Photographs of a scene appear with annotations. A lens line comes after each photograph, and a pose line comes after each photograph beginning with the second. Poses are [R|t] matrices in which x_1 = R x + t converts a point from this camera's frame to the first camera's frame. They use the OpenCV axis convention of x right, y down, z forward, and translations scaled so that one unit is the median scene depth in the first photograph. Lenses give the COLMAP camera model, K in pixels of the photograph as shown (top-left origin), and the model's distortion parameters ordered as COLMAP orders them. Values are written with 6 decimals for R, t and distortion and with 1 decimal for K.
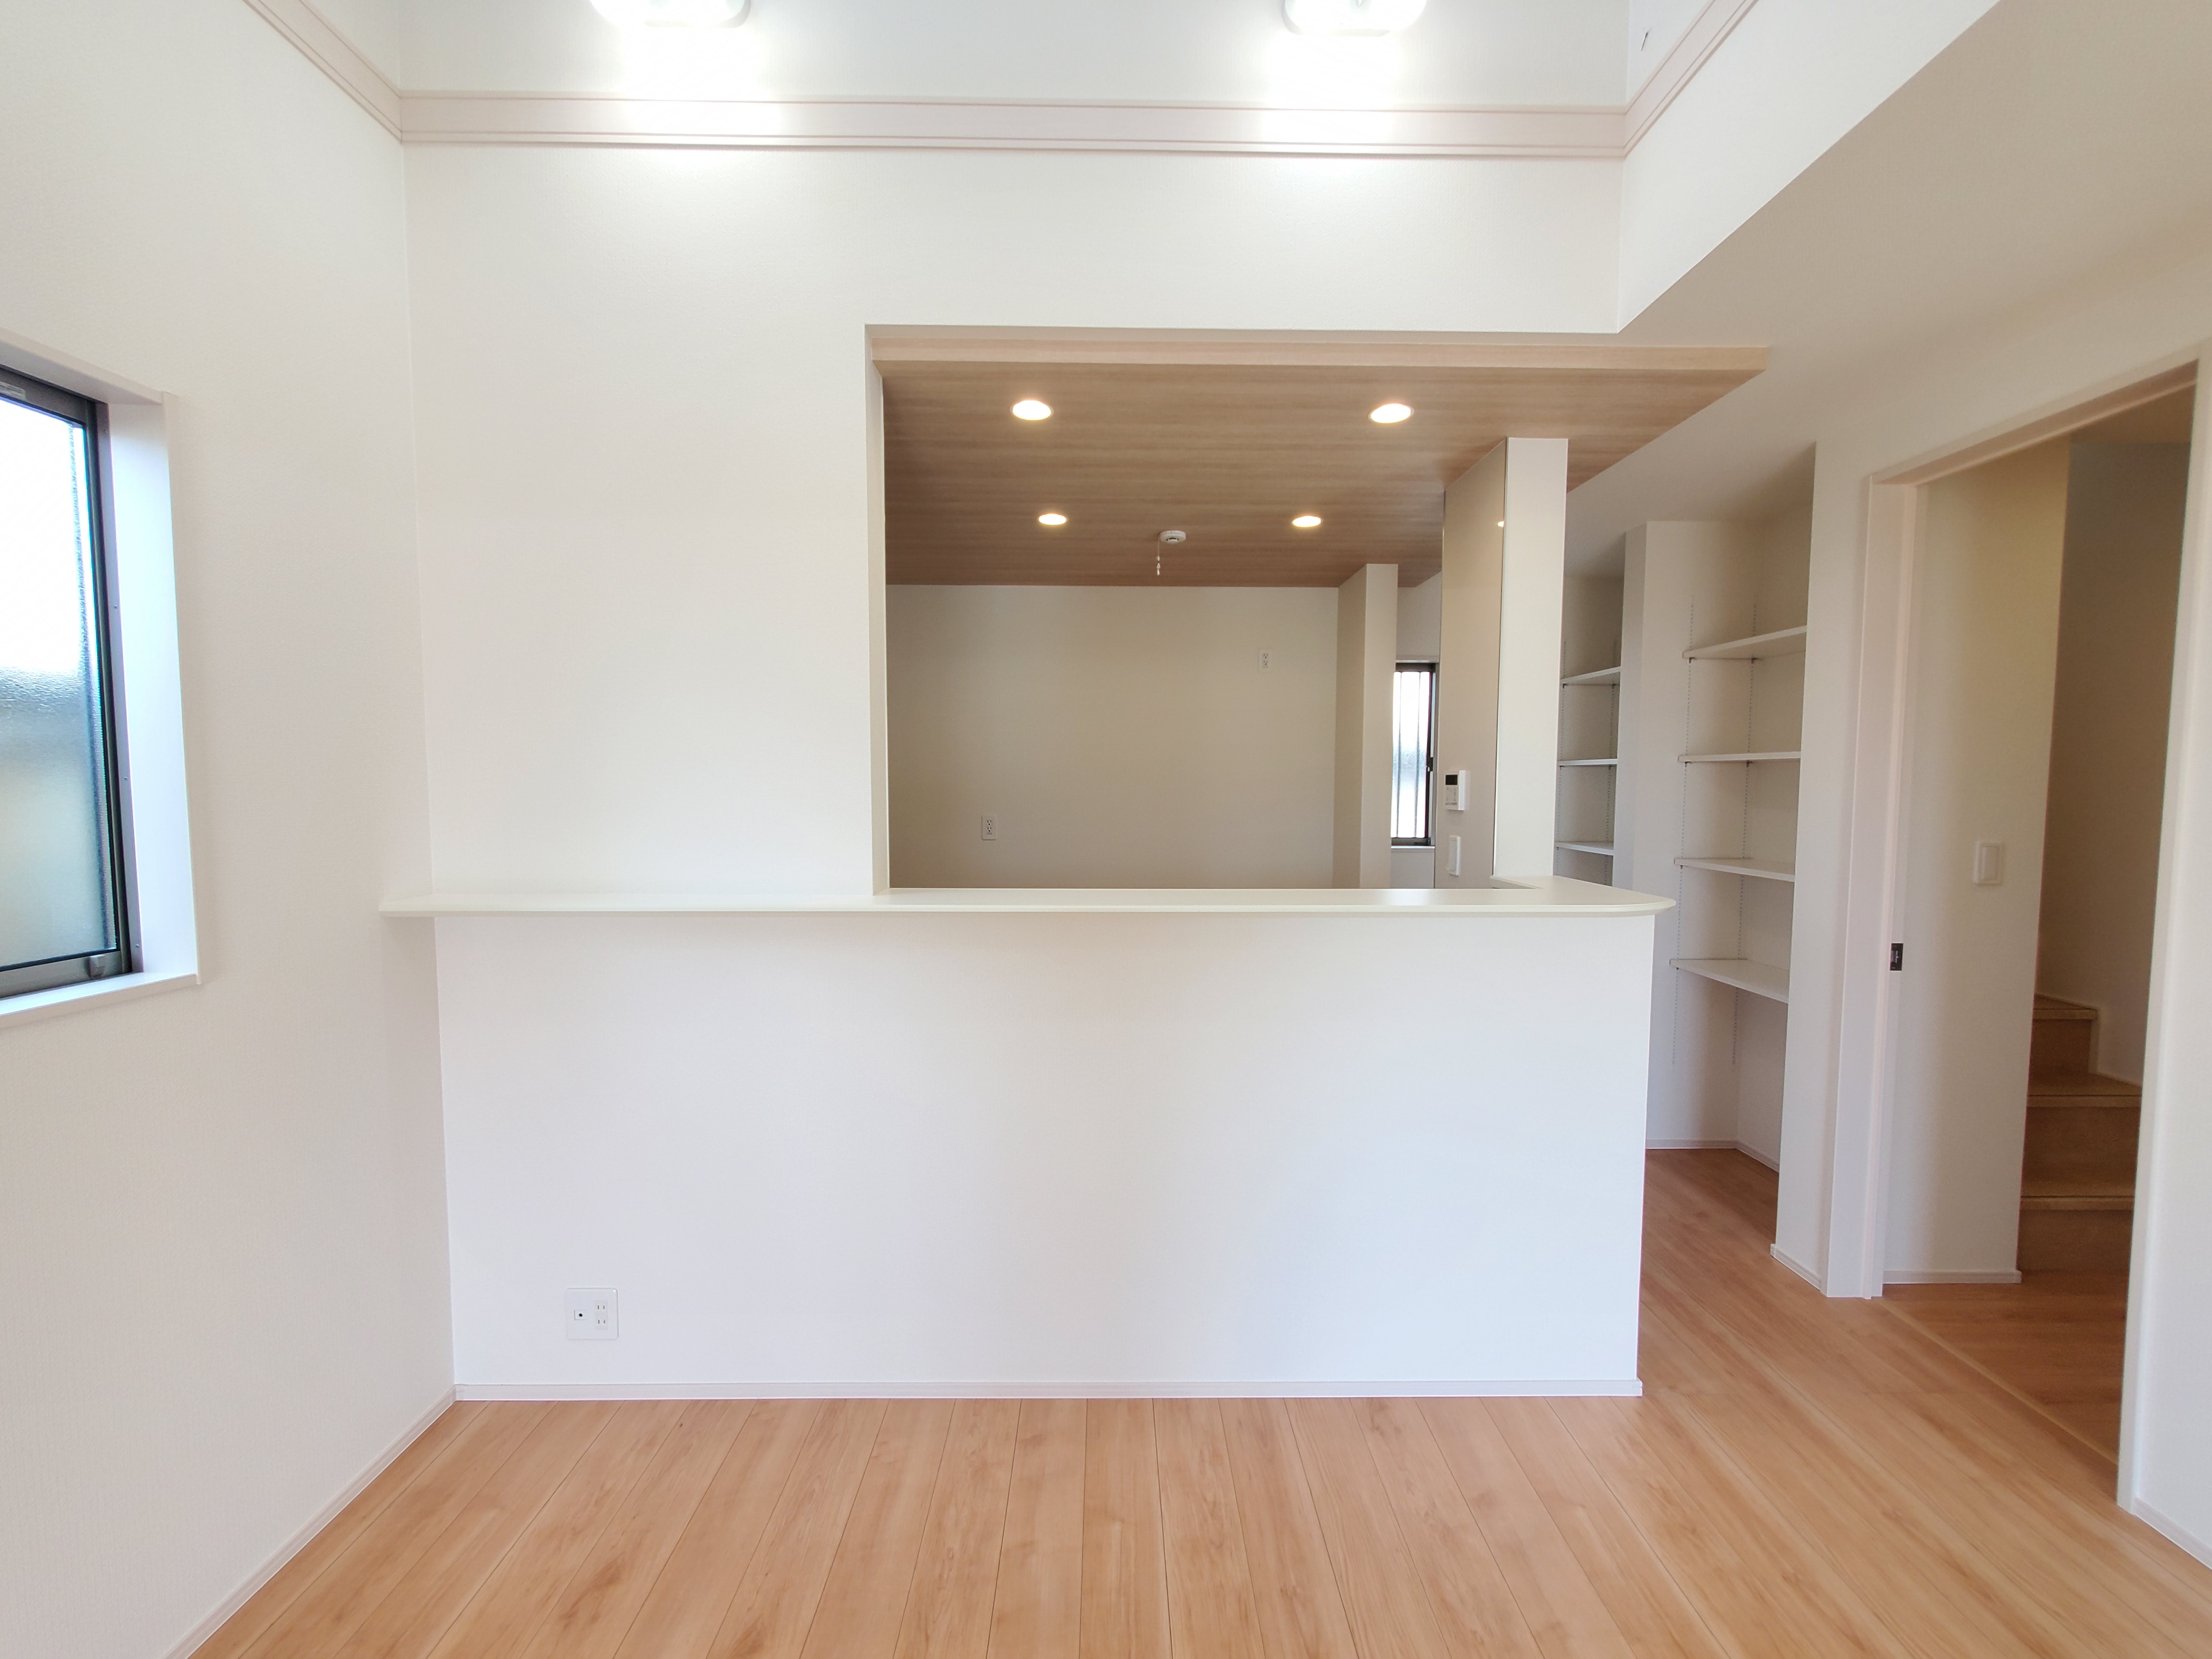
lens RADIAL K [[876.6, 0, 1103.9], [0, 876.6, 832.3], [0, 0, 1]] dist [-0.018264, 0.003005]
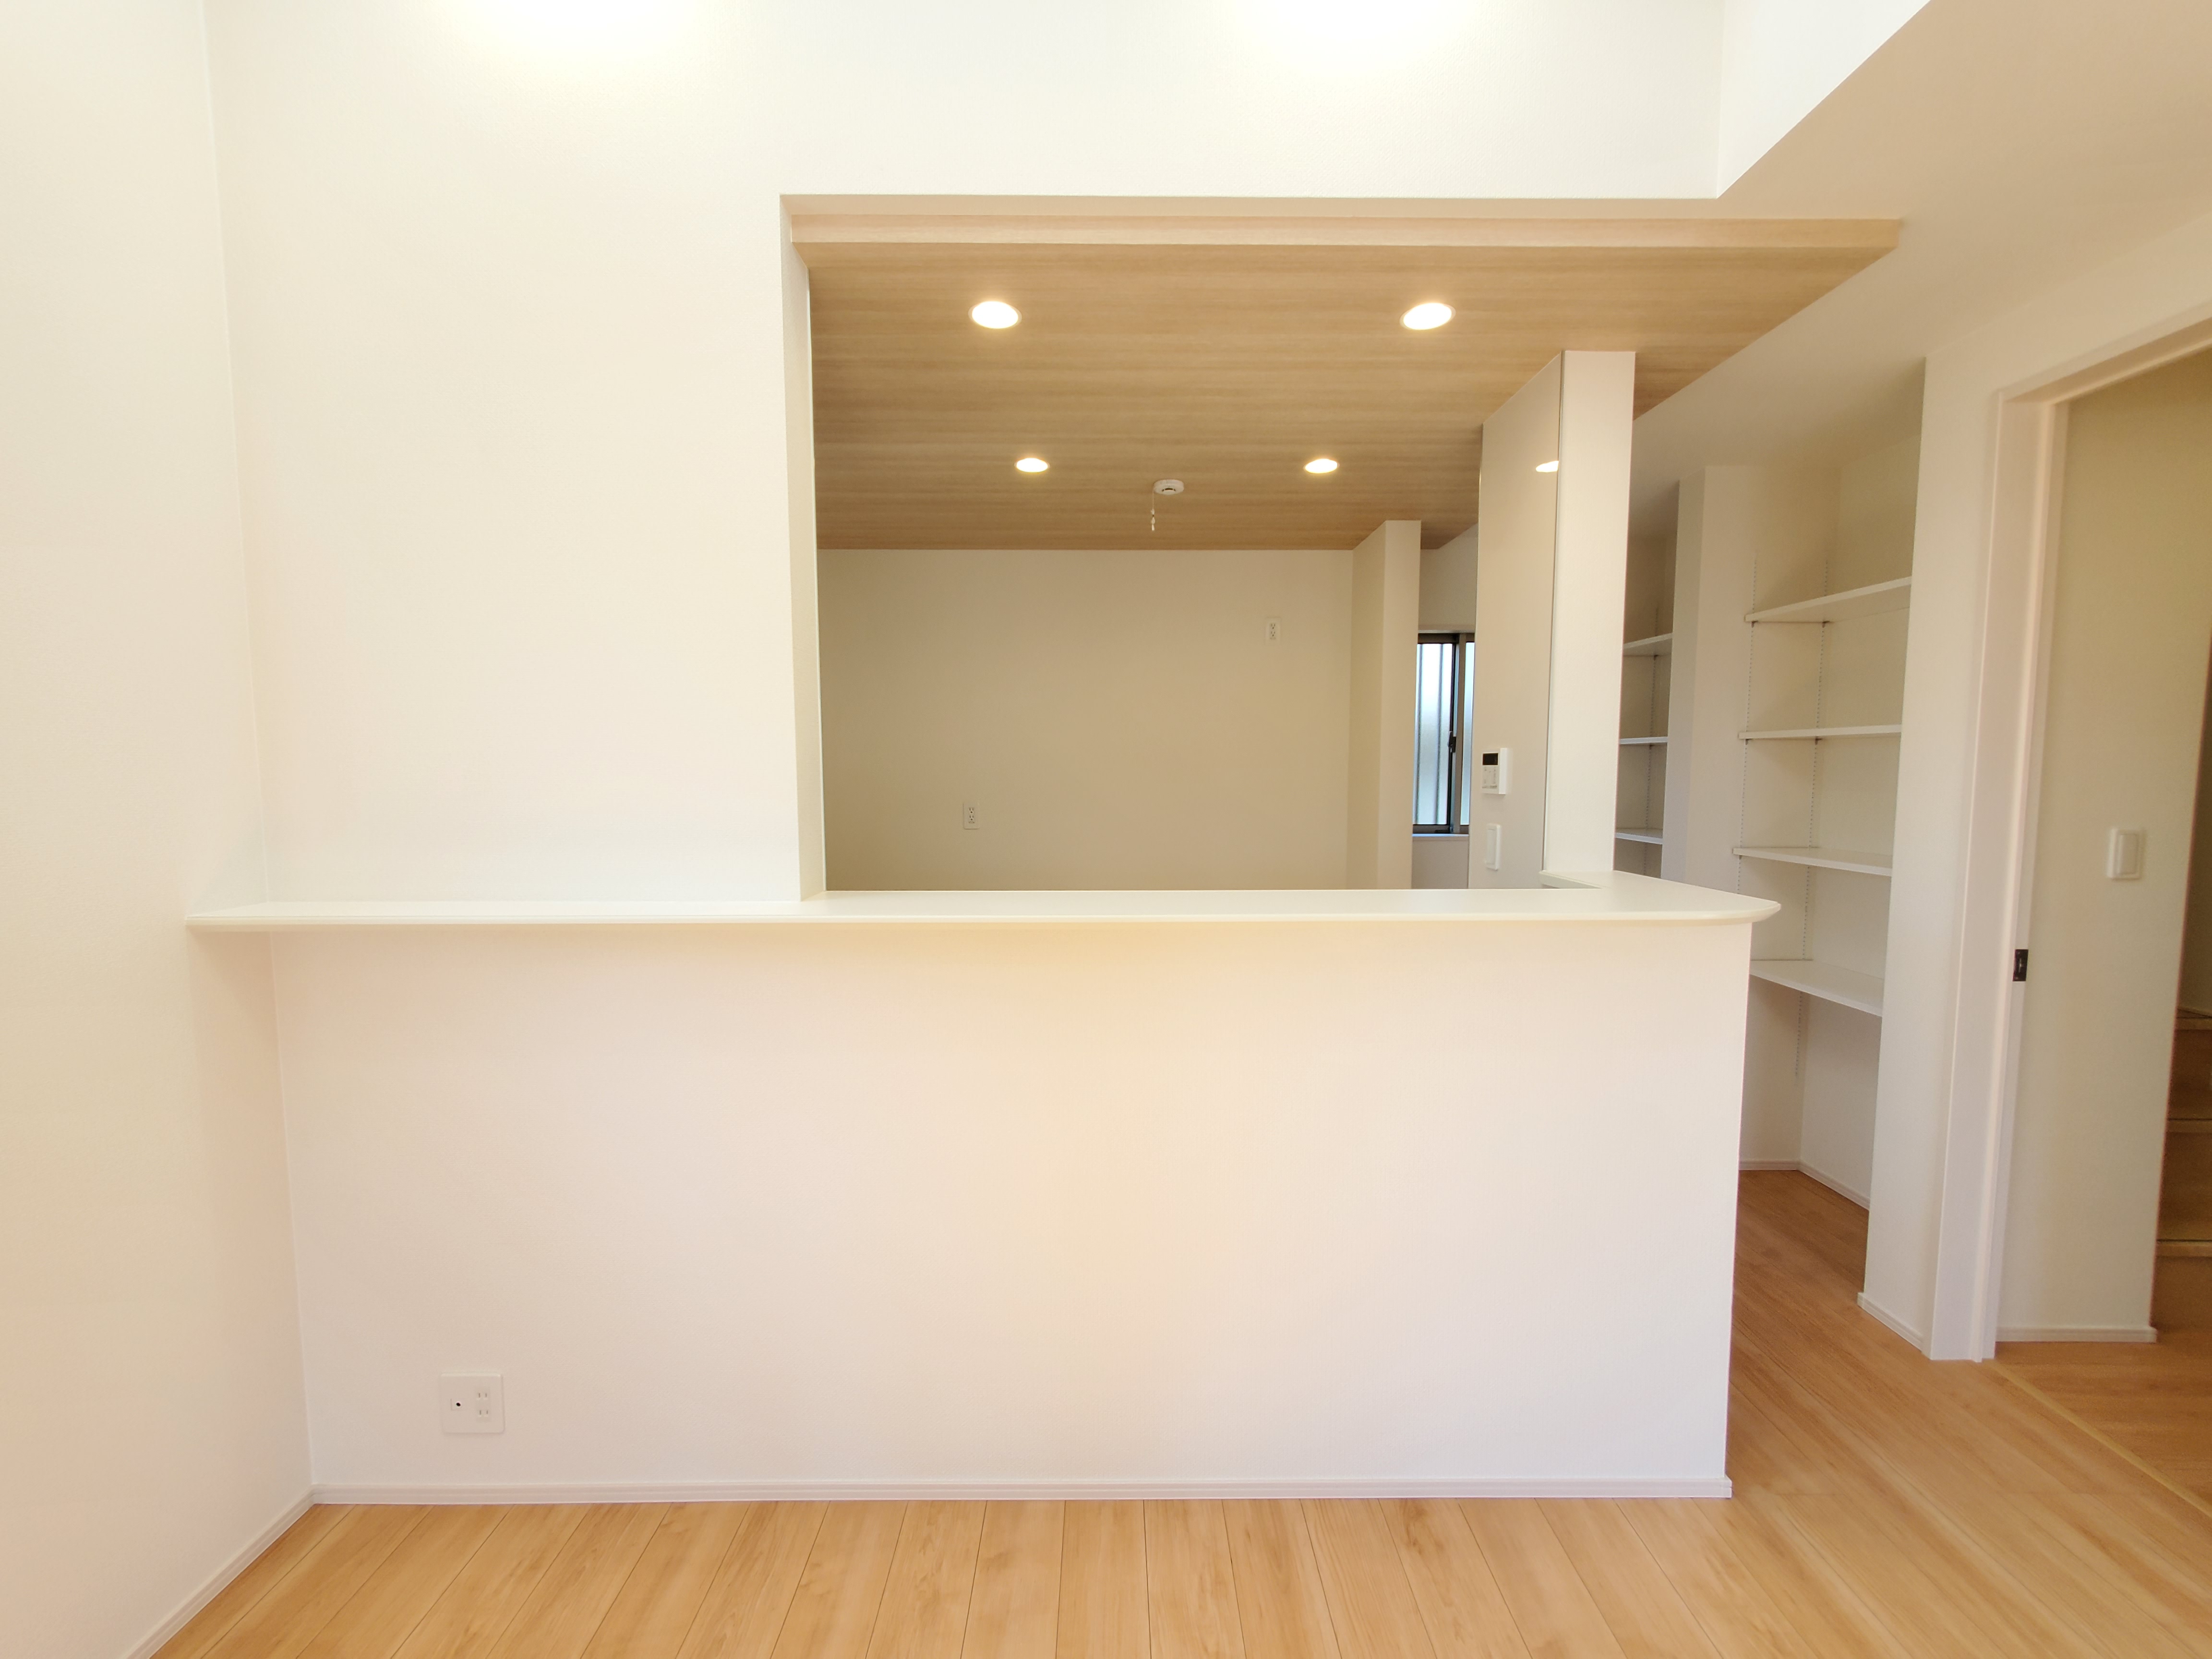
lens RADIAL K [[876.6, 0, 1104.4], [0, 876.6, 833.8], [0, 0, 1]] dist [-0.018264, 0.003005]
pose [[0.999982, -0.004649, -0.003822, 0.022606], [0.004715, 0.999834, 0.017605, -0.004236], [0.003739, -0.017622, 0.999838, 0.164497]]
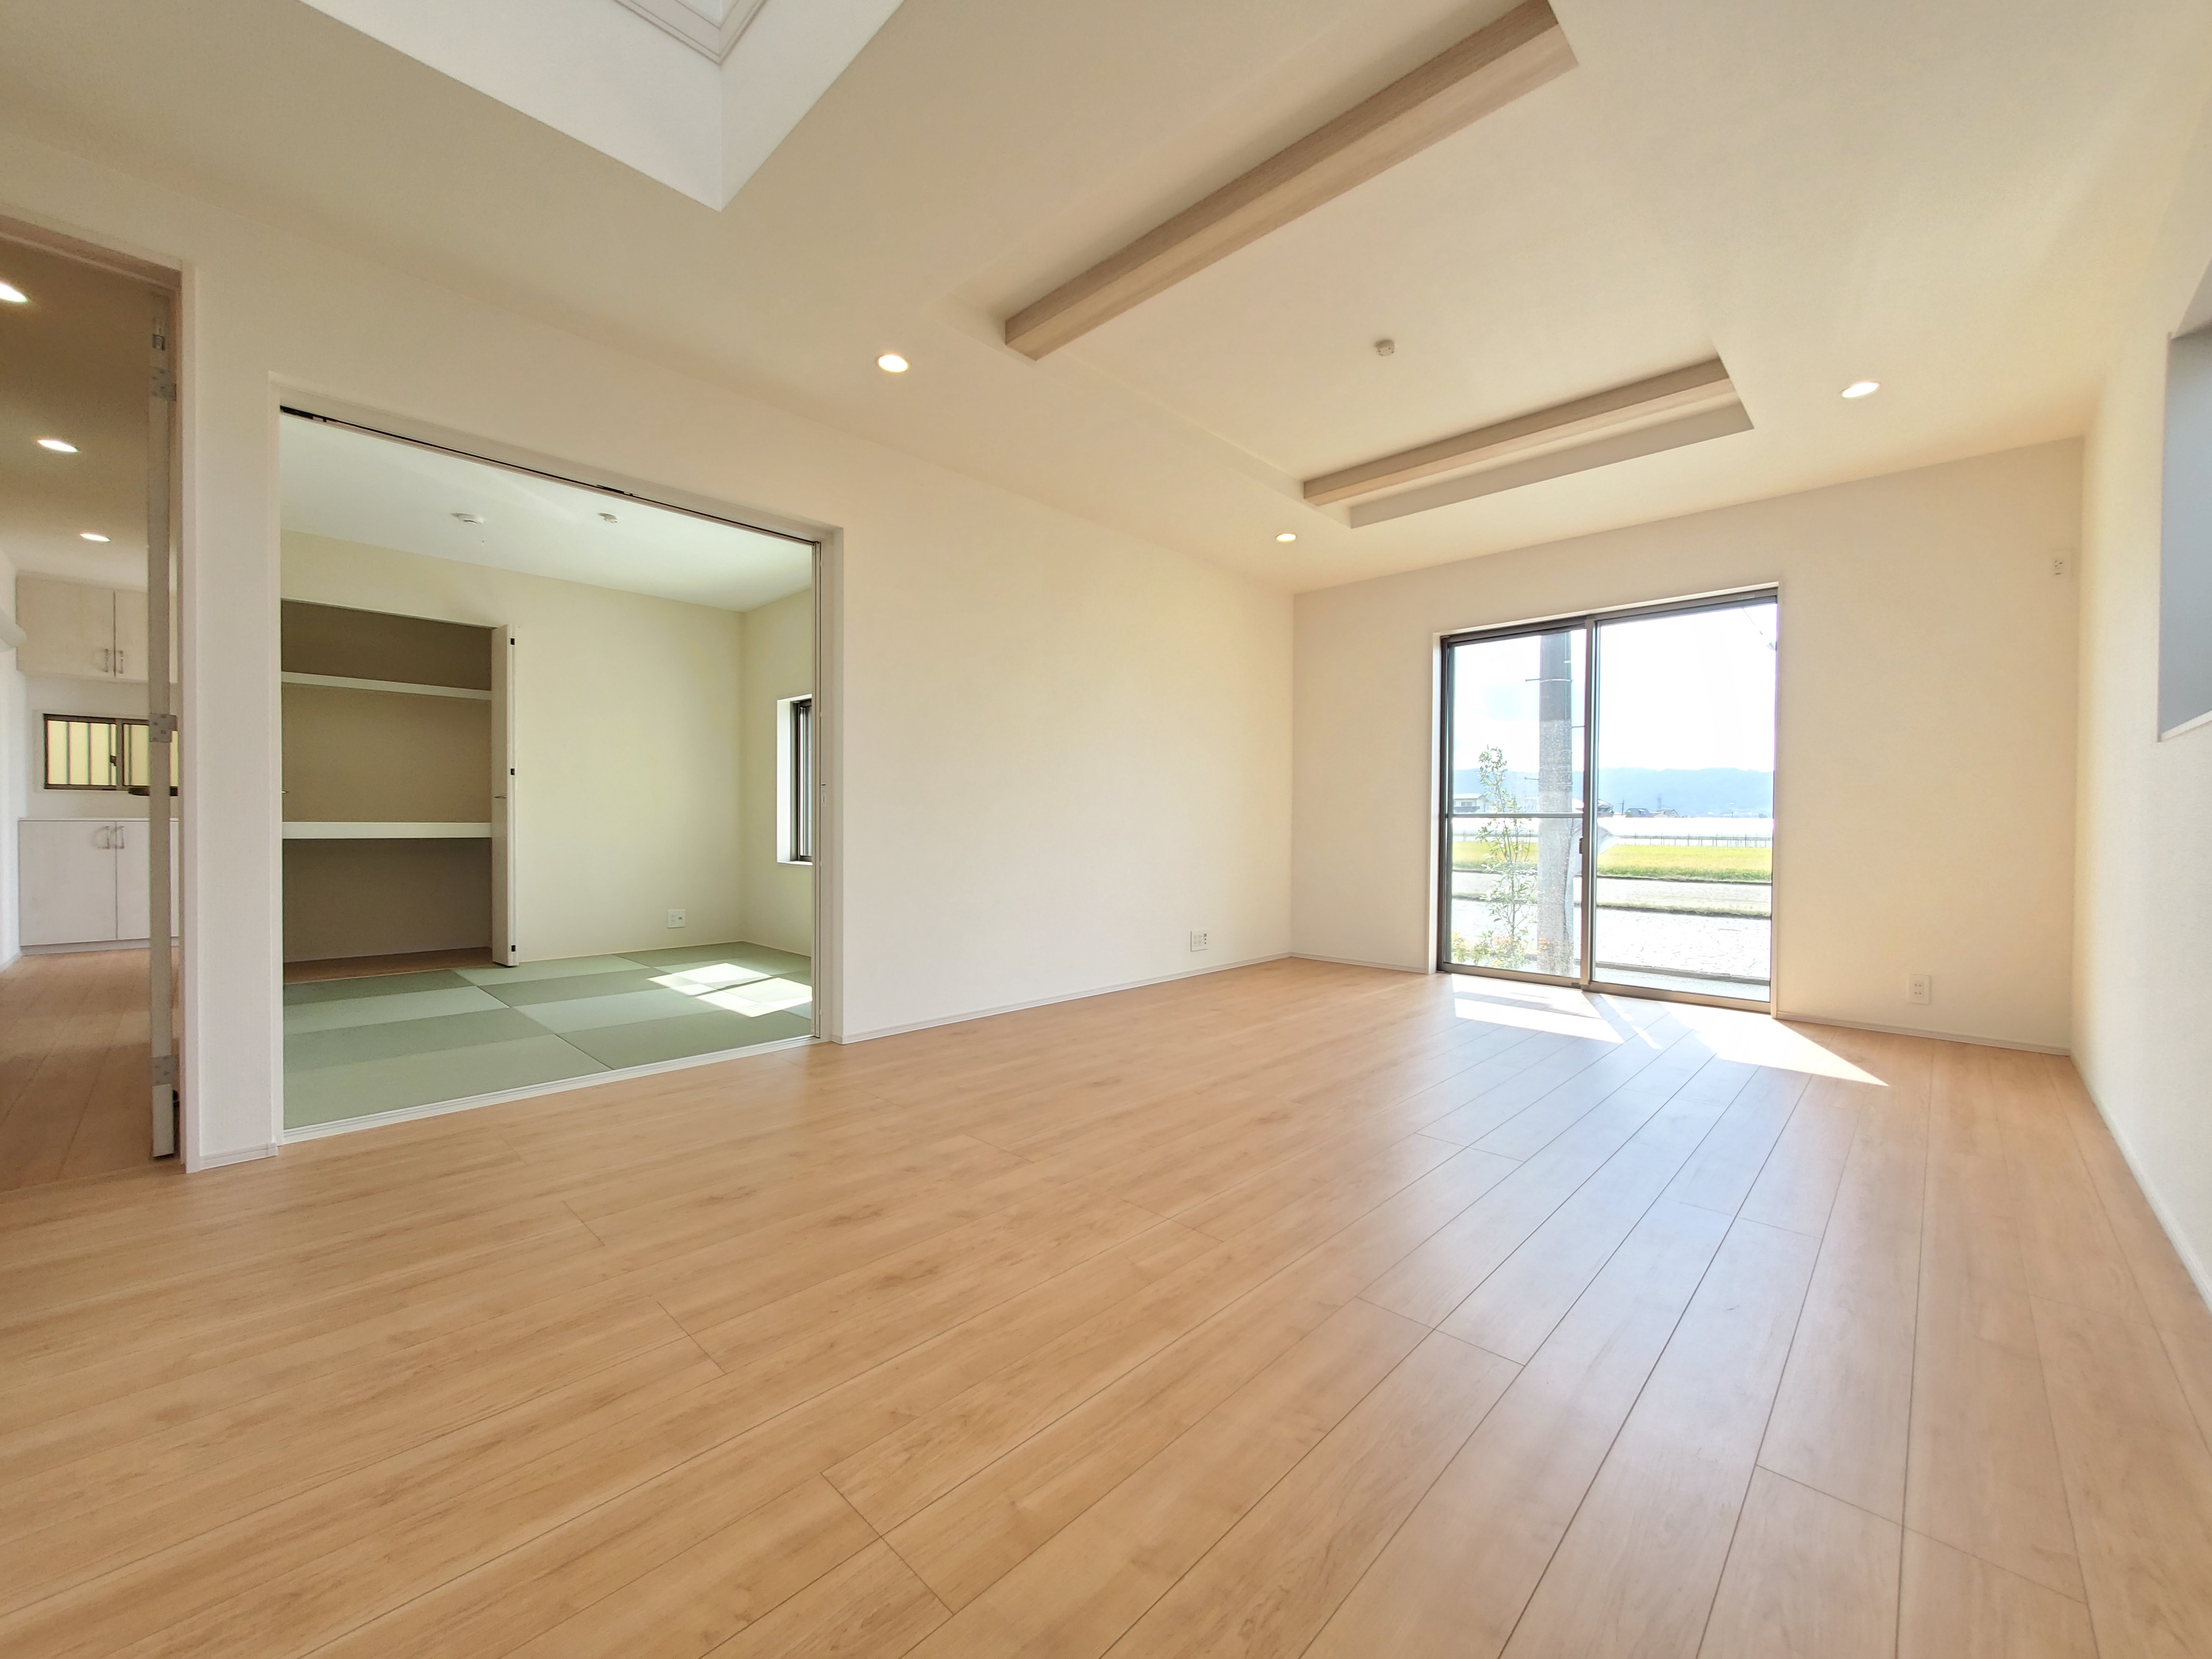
lens RADIAL K [[876.6, 0, 1103.4], [0, 876.6, 830.3], [0, 0, 1]] dist [-0.018264, 0.003005]
pose [[-0.723691, -0.011456, 0.690029, -0.378713], [0.034005, 0.998056, 0.052234, 0.180311], [-0.689286, 0.061266, -0.721894, 1.083768]]
